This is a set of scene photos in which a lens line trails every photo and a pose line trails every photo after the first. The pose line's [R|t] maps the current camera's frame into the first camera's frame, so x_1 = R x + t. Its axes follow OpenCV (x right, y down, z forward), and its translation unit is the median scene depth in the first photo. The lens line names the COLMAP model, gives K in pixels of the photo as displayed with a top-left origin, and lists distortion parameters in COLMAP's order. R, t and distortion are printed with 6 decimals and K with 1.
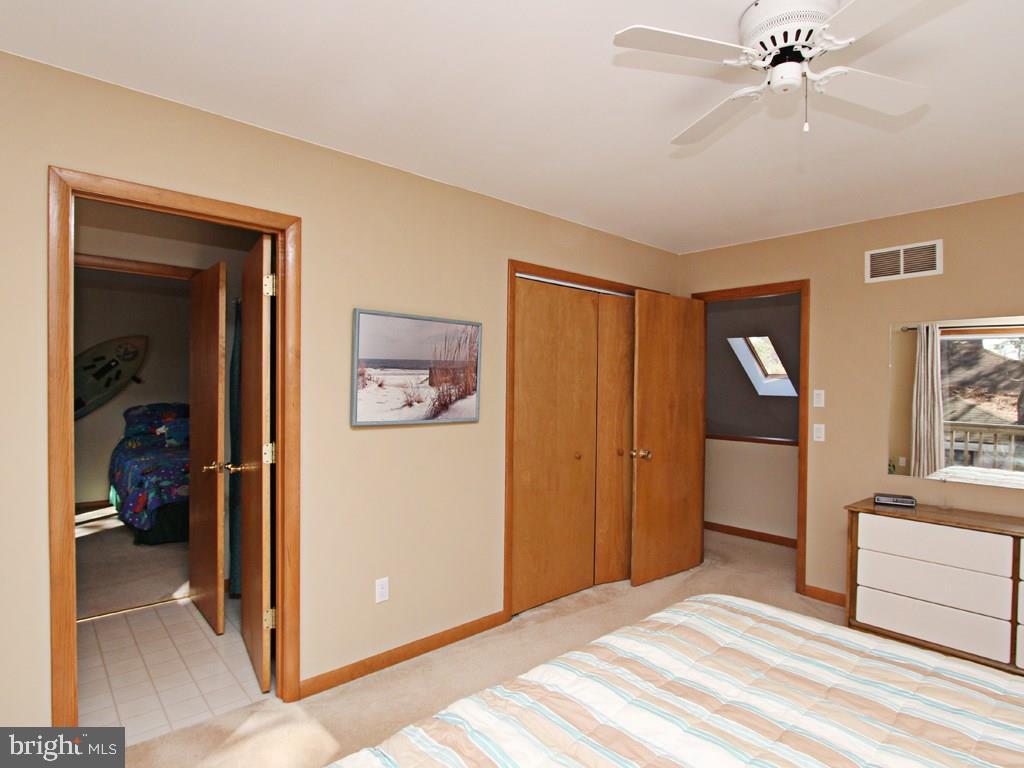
lens RADIAL K [[556.2, 0, 518.9], [0, 556.2, 382.7], [0, 0, 1]] dist [-0.032225, 0.016580]
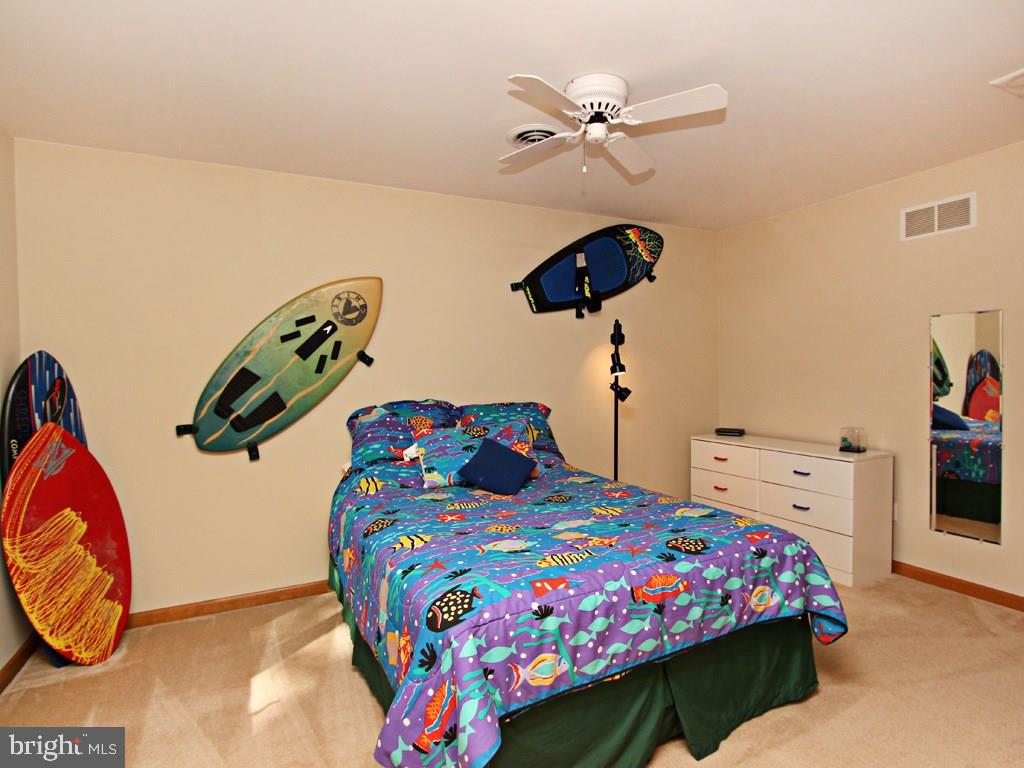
lens RADIAL K [[556.2, 0, 518.9], [0, 556.2, 382.7], [0, 0, 1]] dist [-0.032225, 0.016580]
pose [[0.960221, -0.016487, -0.278753, -0.407468], [0.021617, 0.999649, 0.015339, 0.013976], [0.278402, -0.020755, 0.960240, 0.527467]]
